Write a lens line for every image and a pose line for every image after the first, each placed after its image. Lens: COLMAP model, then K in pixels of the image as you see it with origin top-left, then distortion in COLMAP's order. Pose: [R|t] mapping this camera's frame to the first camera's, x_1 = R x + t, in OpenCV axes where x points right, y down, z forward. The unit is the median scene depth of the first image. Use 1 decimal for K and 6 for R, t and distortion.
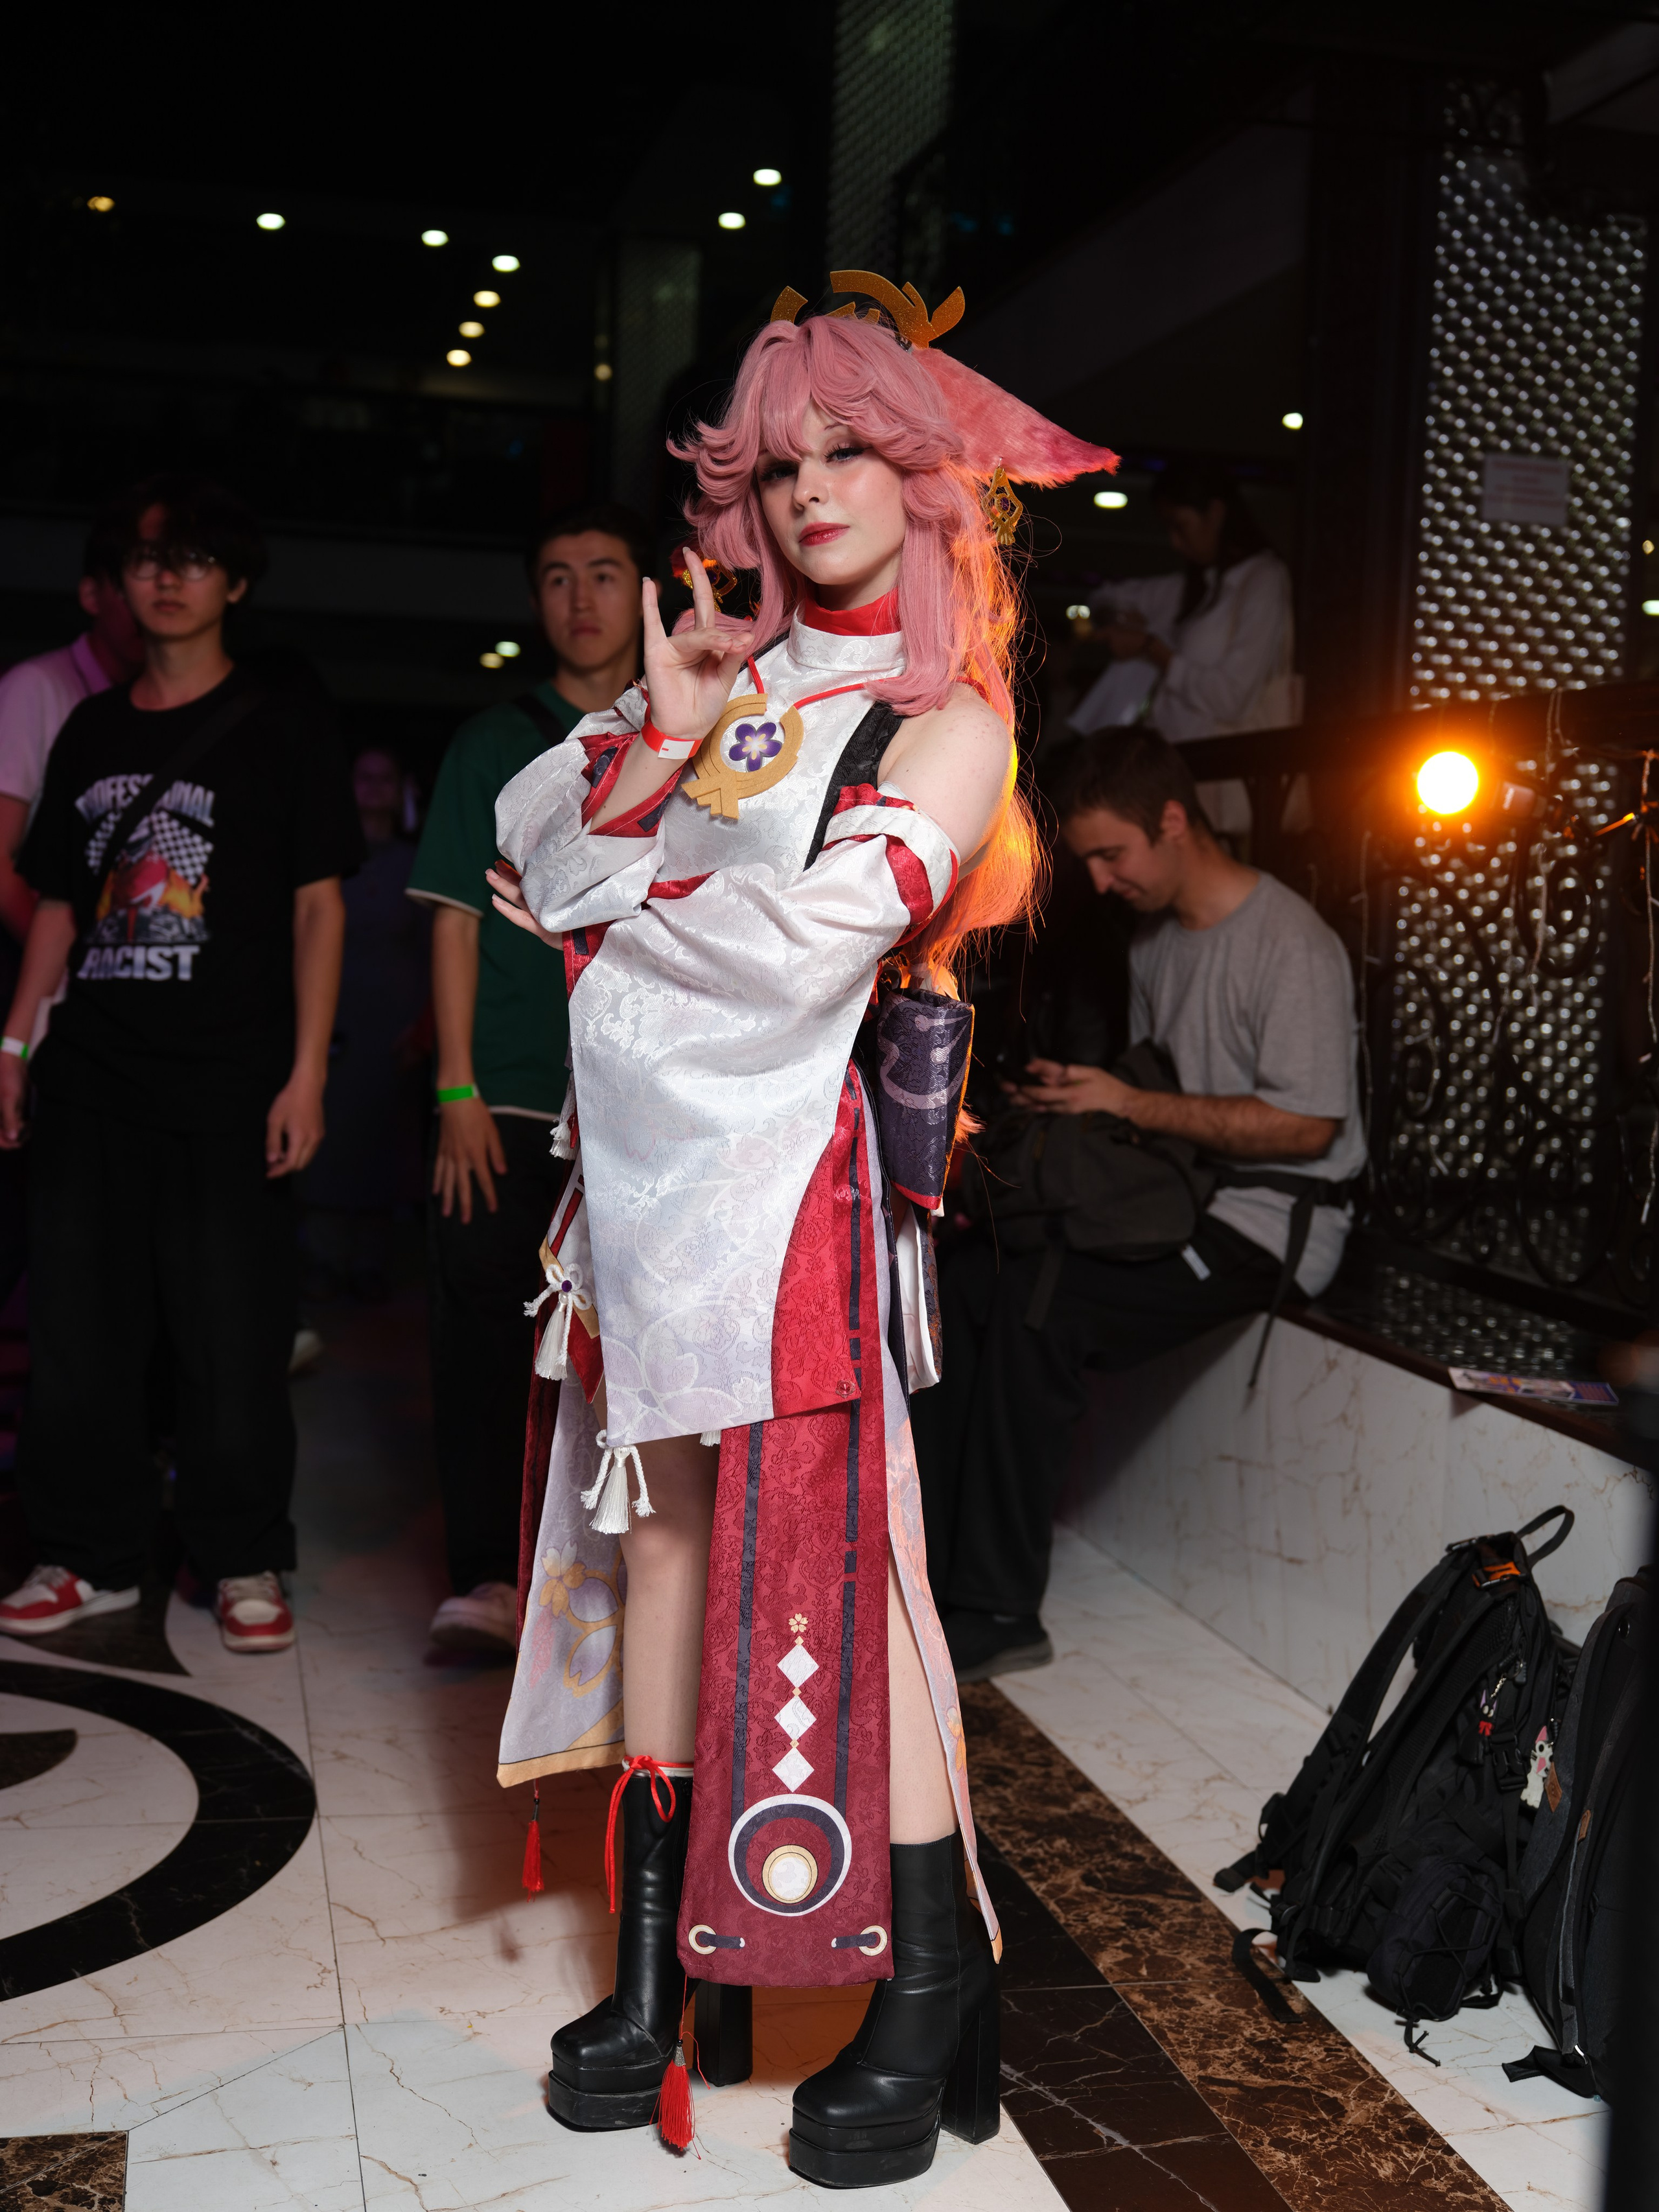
lens RADIAL K [[2667.1, 0, 837.5], [0, 2667.1, 1113.0], [0, 0, 1]] dist [-0.008865, 0.004779]
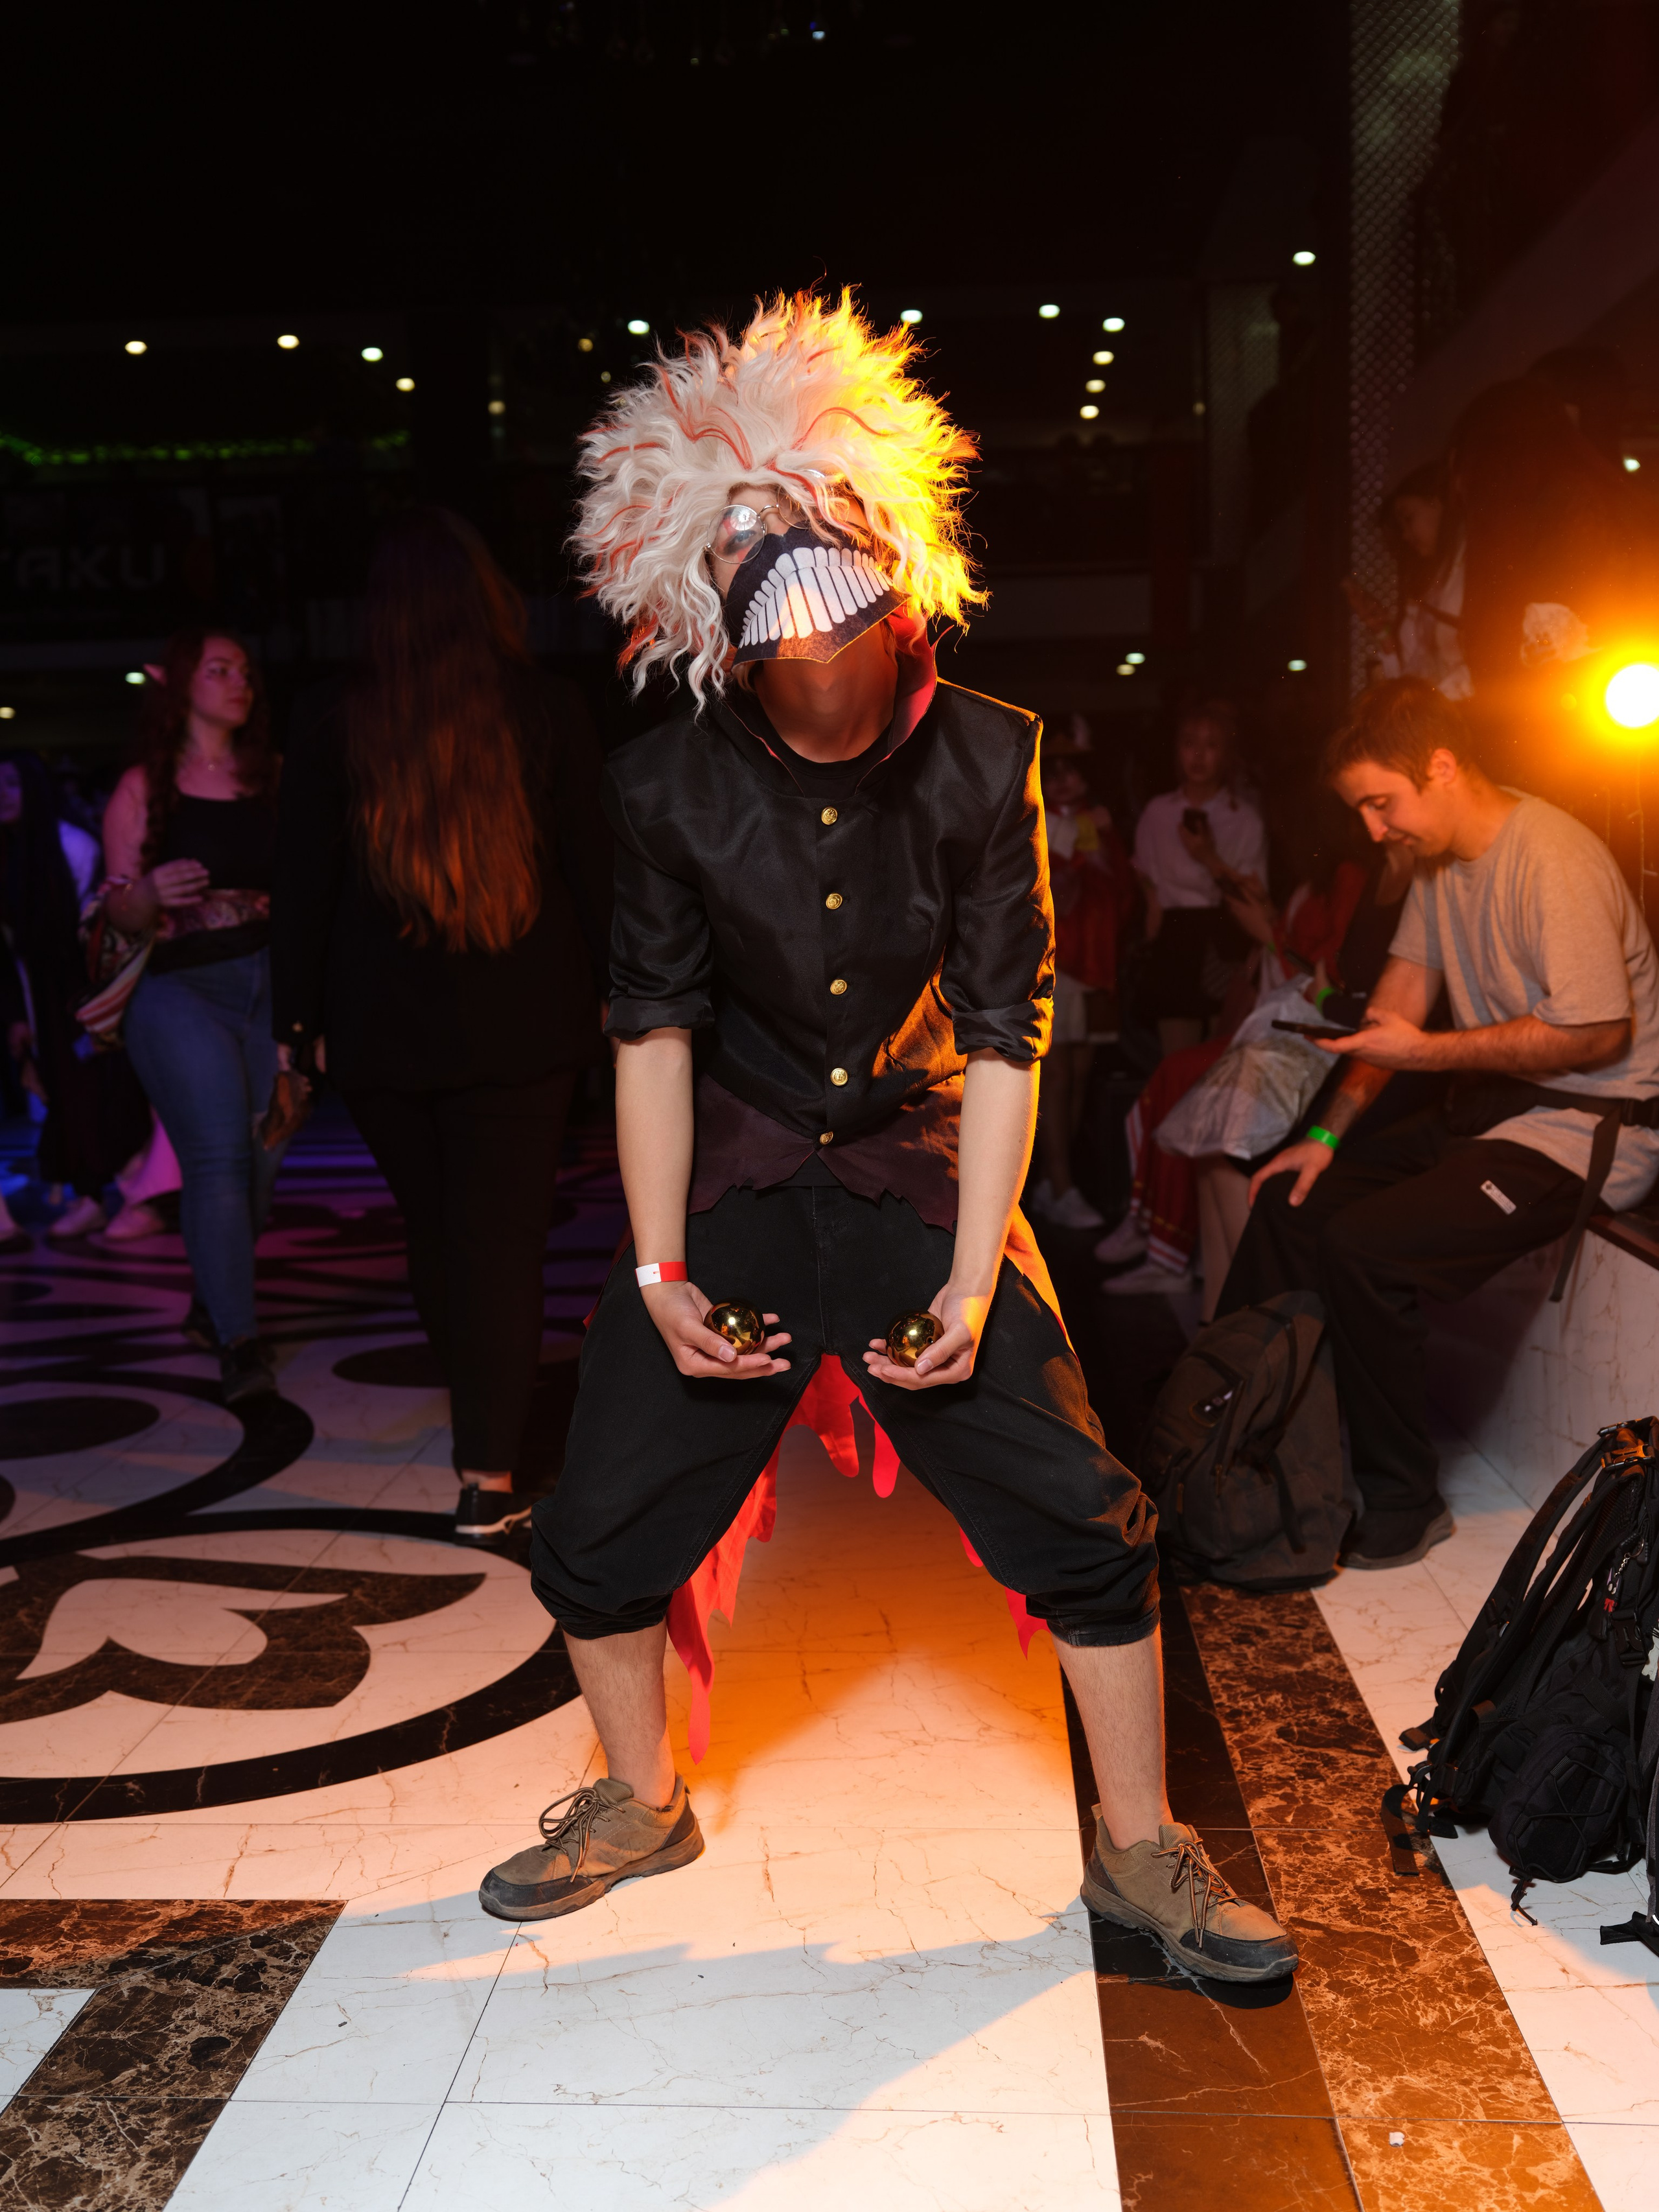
lens RADIAL K [[2271.6, 0, 829.5], [0, 2271.6, 1106.0], [0, 0, 1]] dist [0.000400, 0.020332]
pose [[0.953183, -0.037241, -0.300093, 0.212031], [0.043182, 0.998980, 0.013186, 0.010999], [0.299295, -0.025528, 0.953819, 0.063519]]
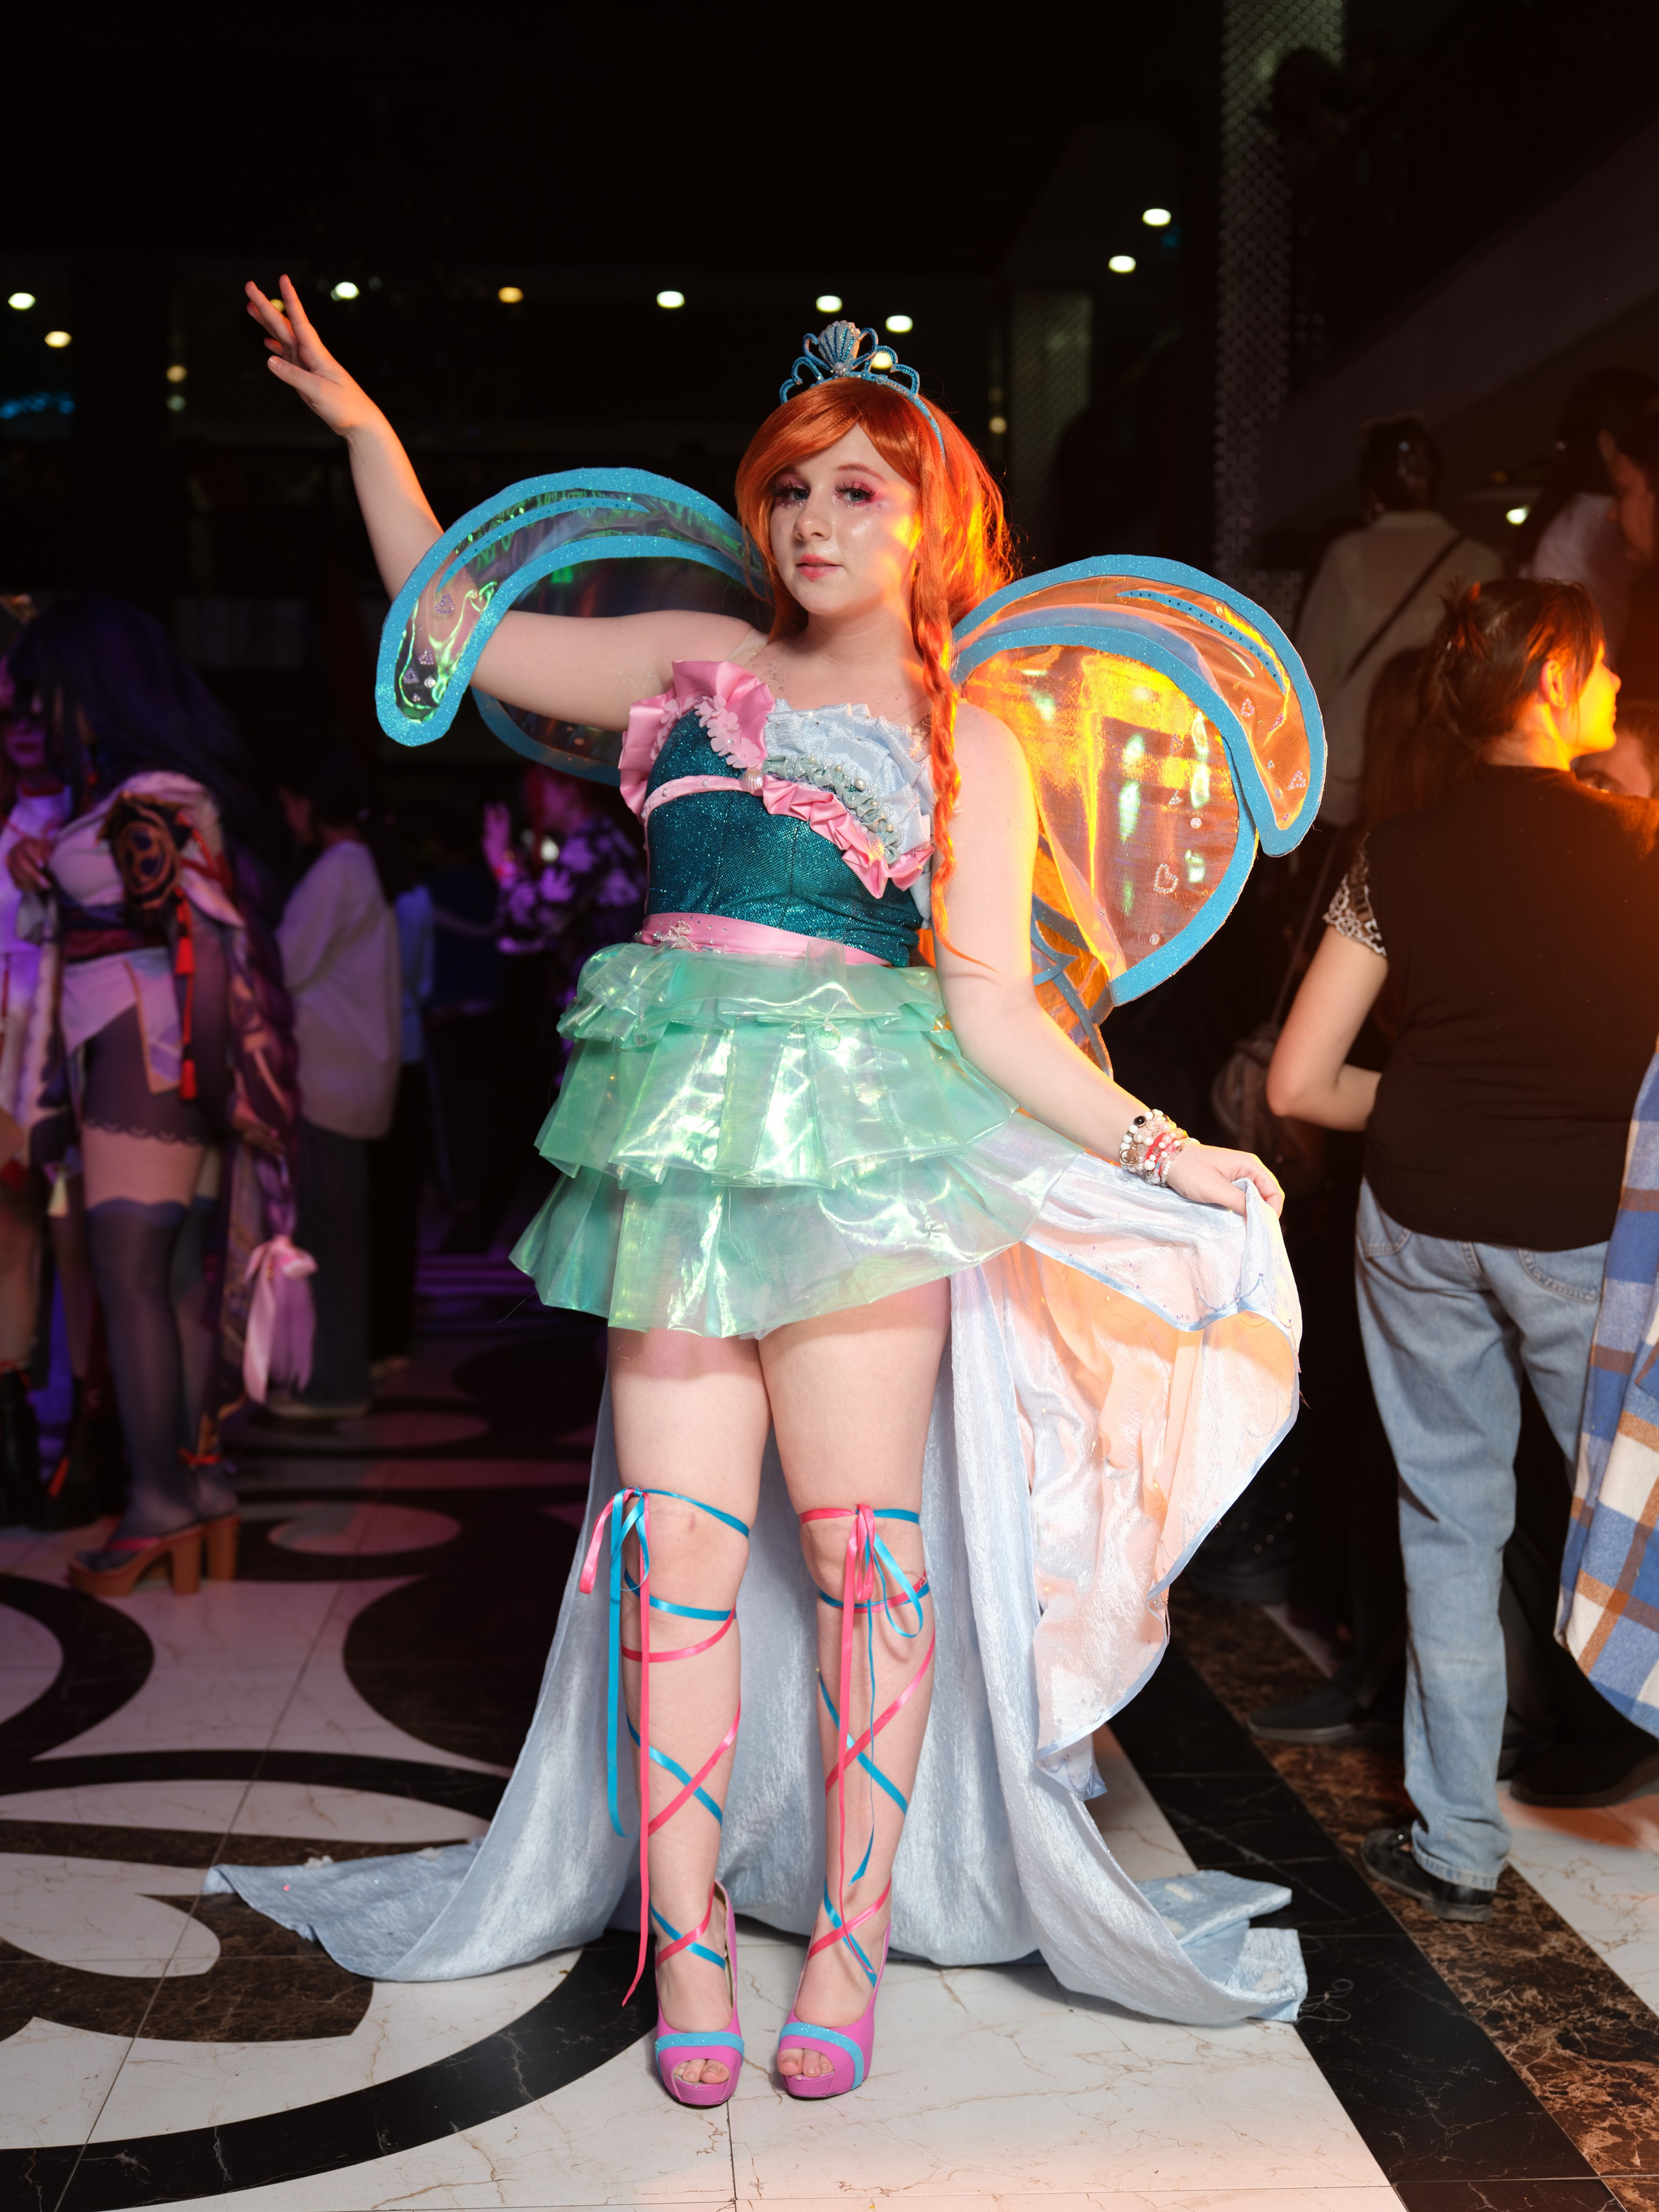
lens RADIAL K [[2622.9, 0, 821.6], [0, 2622.9, 1103.2], [0, 0, 1]] dist [-0.015397, 0.002723]
pose [[0.986433, -0.026307, -0.162045, -0.000757], [0.023109, 0.999500, -0.021584, -0.011544], [0.162532, 0.017546, 0.986547, 0.098491]]
